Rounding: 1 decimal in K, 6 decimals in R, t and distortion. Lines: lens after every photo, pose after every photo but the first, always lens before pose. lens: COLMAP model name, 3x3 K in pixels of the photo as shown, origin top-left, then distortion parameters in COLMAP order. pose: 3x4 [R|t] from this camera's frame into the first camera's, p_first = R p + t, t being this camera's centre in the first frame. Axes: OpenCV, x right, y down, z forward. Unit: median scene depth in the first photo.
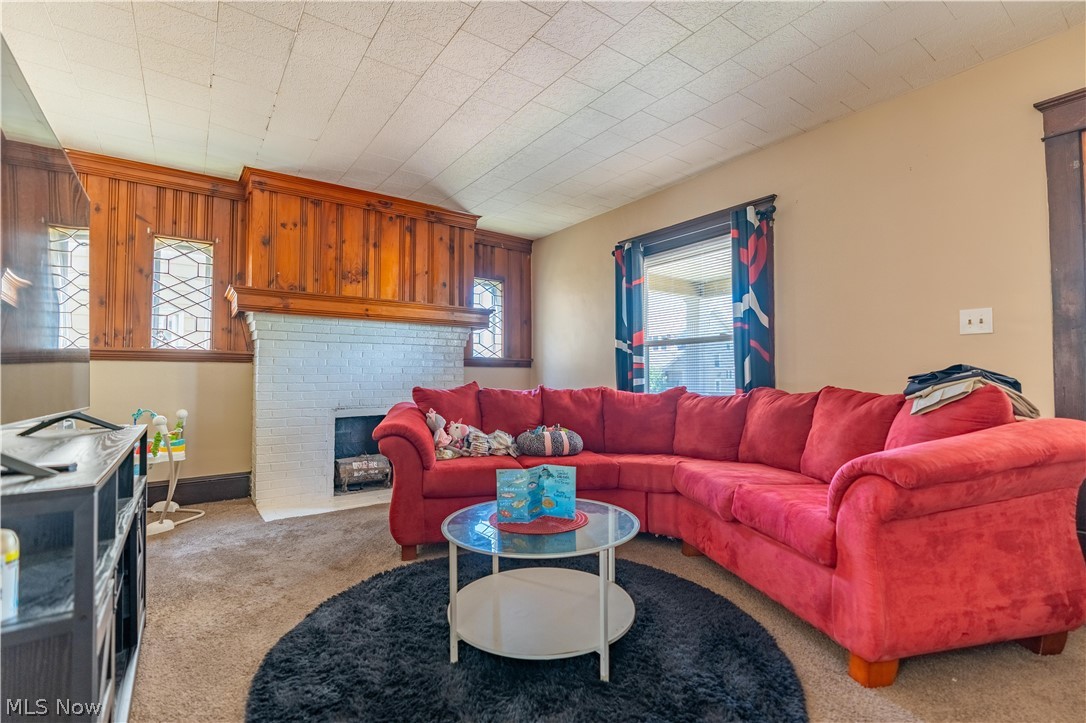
lens RADIAL K [[491.2, 0, 543.0], [0, 491.2, 361.5], [0, 0, 1]] dist [-0.001550, 0.000209]
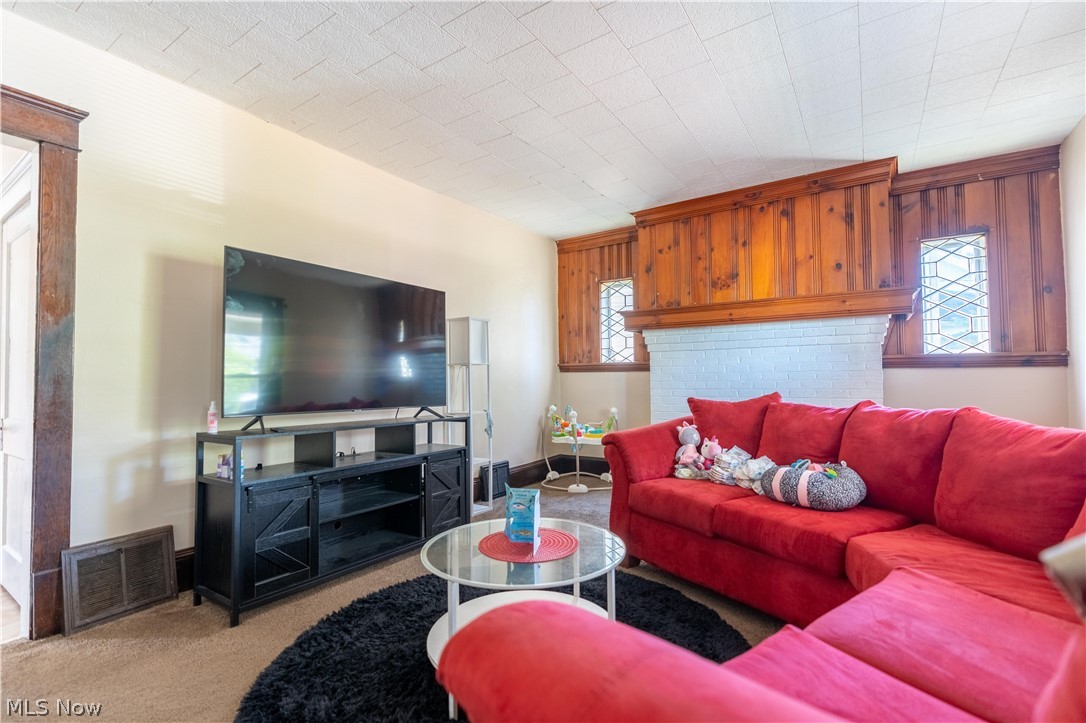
lens RADIAL K [[491.2, 0, 543.0], [0, 491.2, 361.5], [0, 0, 1]] dist [-0.001550, 0.000209]
pose [[0.341908, -0.031952, -0.939190, 0.440140], [0.038371, 0.999063, -0.020020, -0.008063], [0.938950, -0.029192, 0.342814, 0.338956]]
